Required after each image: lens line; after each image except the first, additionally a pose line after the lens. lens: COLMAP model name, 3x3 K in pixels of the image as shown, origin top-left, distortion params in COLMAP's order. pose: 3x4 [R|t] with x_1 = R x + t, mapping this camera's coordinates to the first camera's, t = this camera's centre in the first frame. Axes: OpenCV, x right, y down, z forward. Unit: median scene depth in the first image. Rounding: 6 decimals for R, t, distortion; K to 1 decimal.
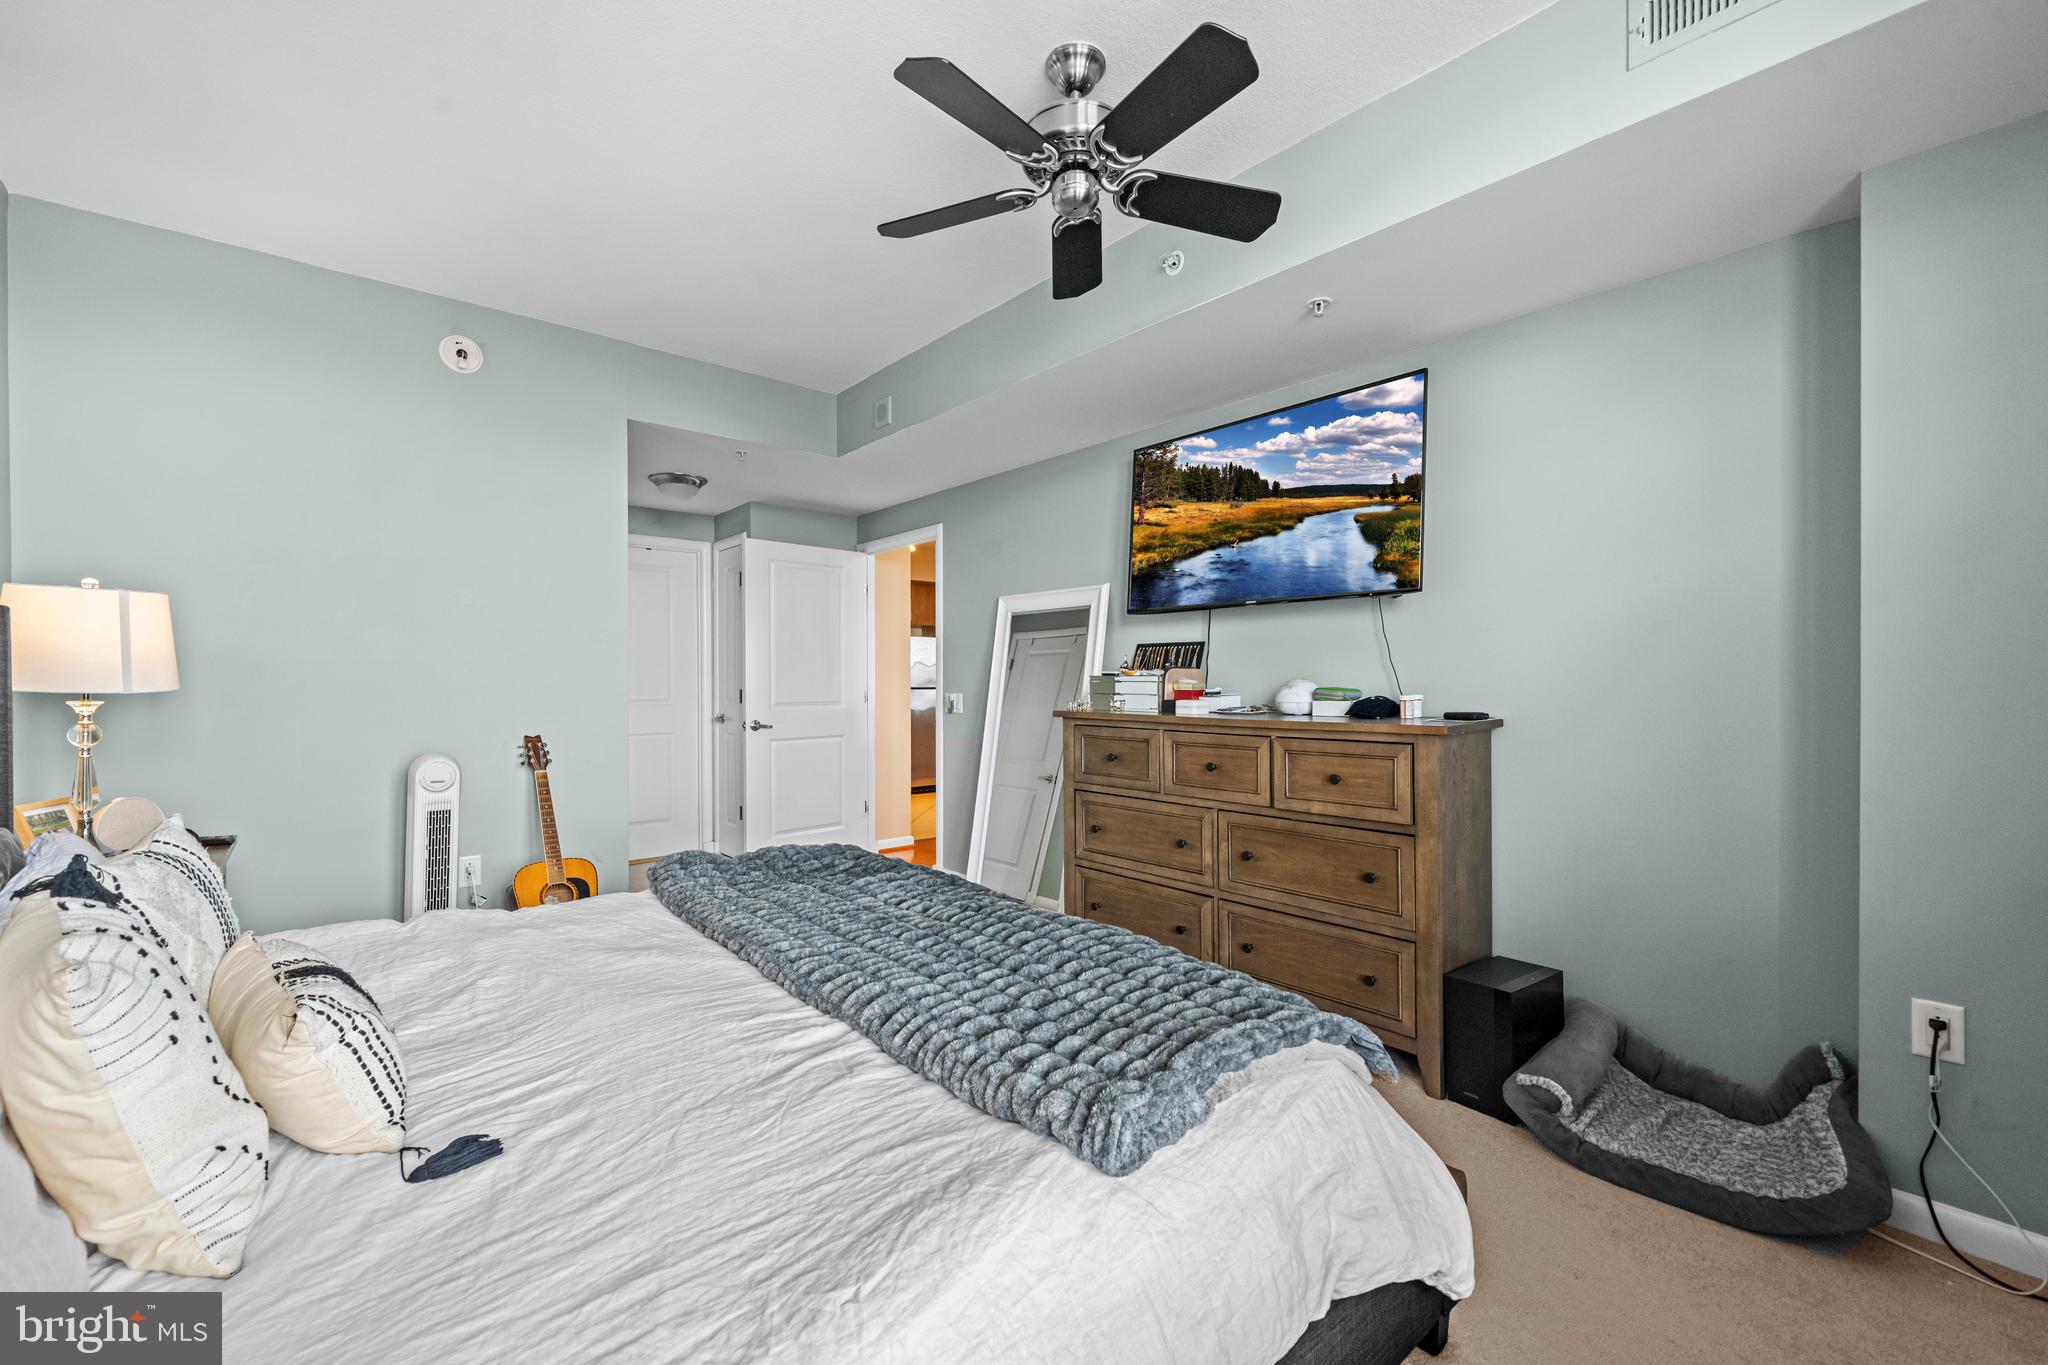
lens RADIAL K [[837.9, 0, 1009.2], [0, 837.9, 683.7], [0, 0, 1]] dist [-0.001556, -0.000069]
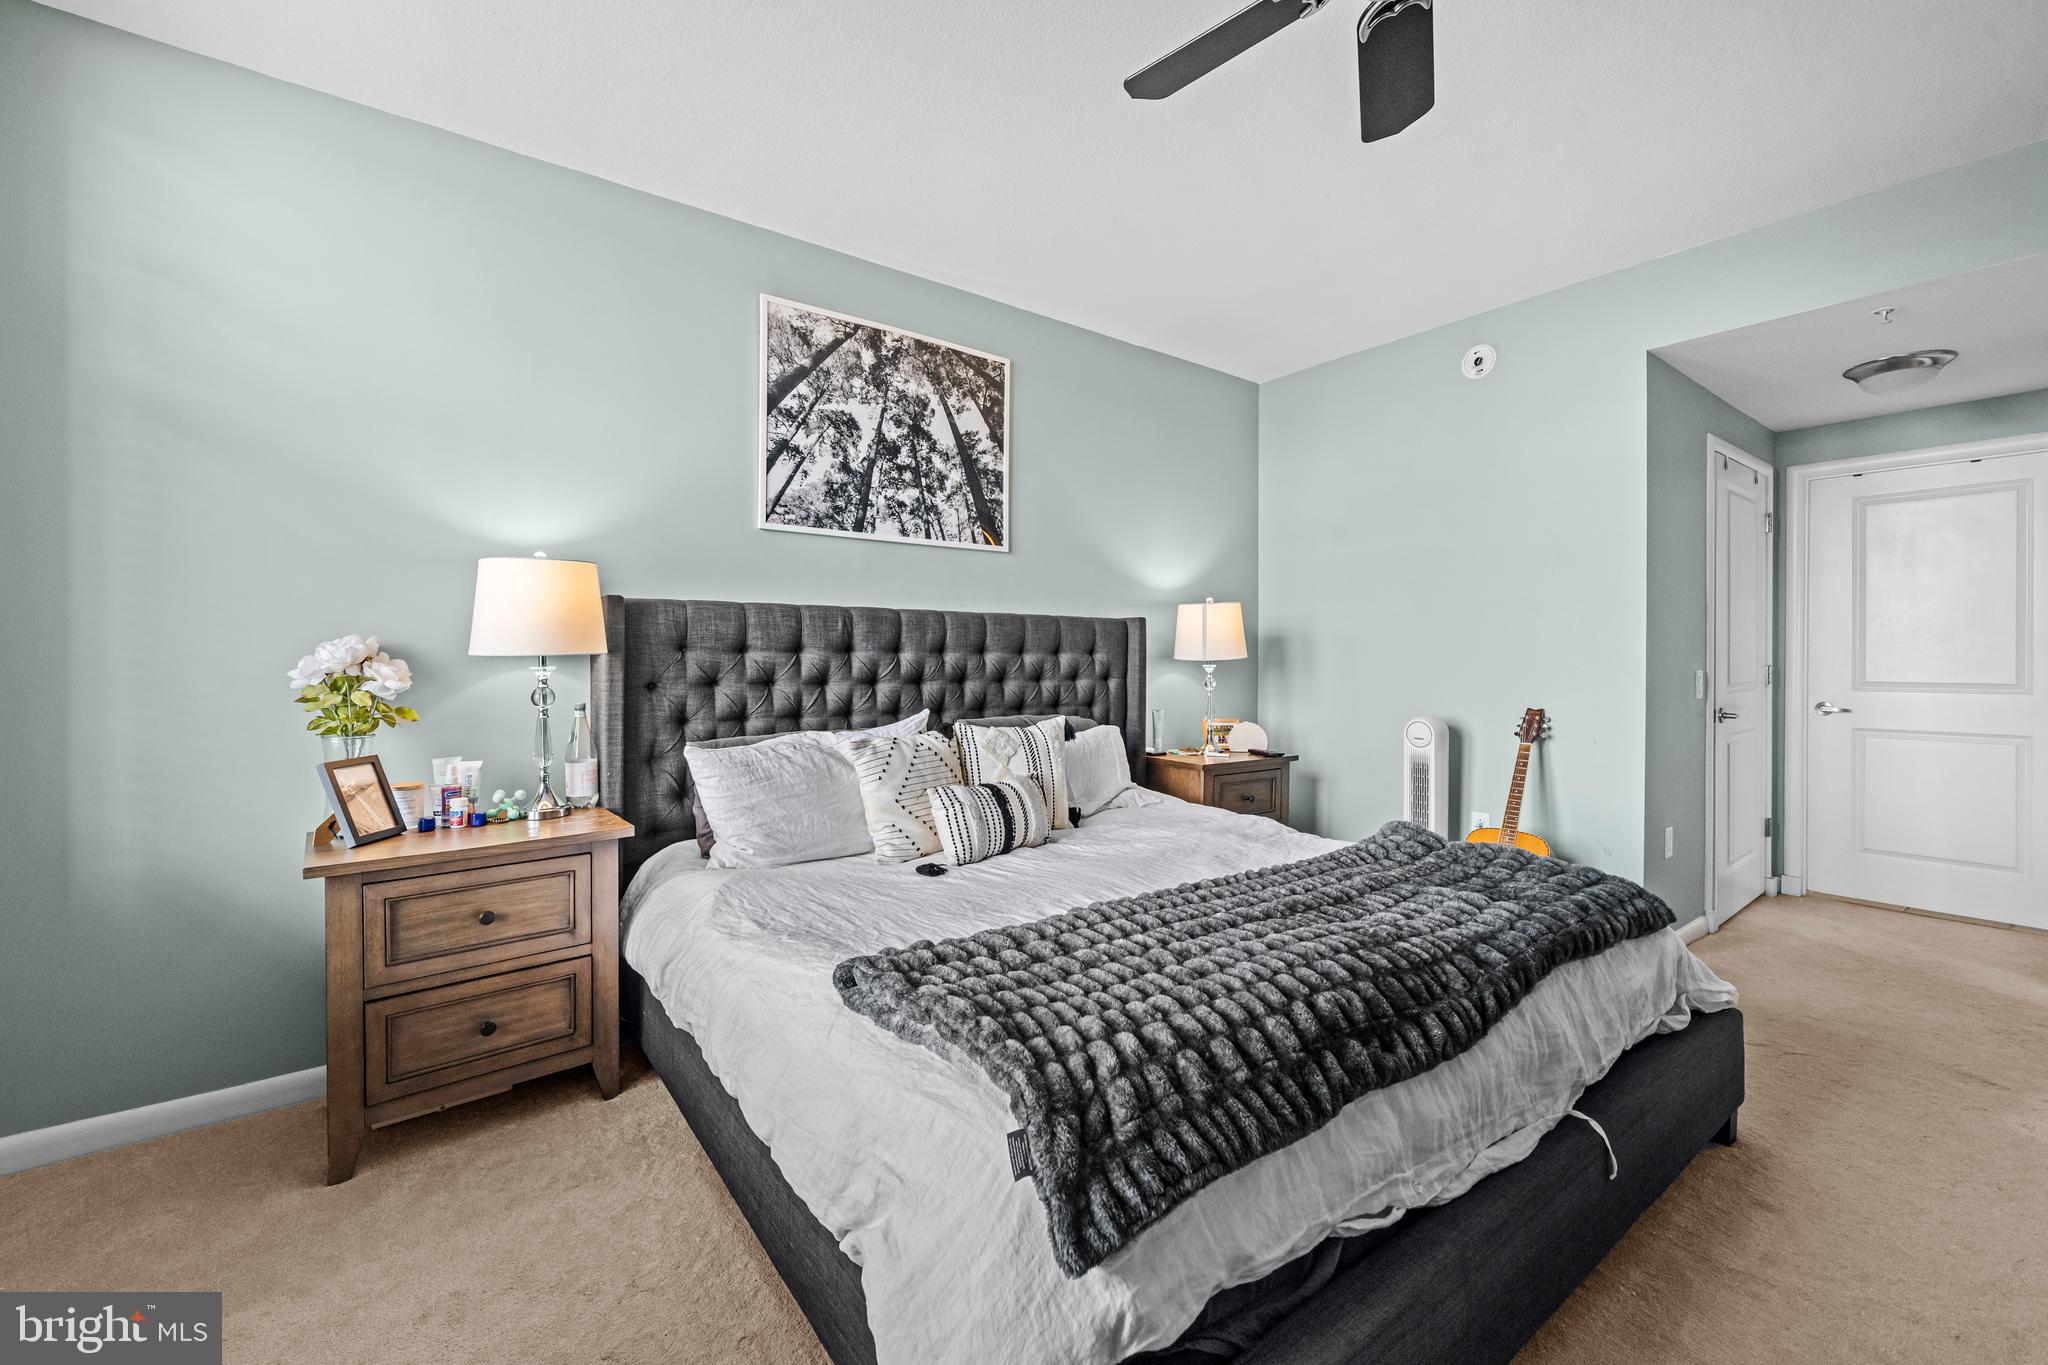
lens RADIAL K [[824.4, 0, 1019.0], [0, 824.4, 667.0], [0, 0, 1]] dist [-0.002768, -0.000248]
pose [[-0.057167, 0.014561, -0.998258, 0.975400], [-0.000673, 0.999893, 0.014623, -0.000658], [0.998364, 0.001508, -0.057151, 0.893149]]
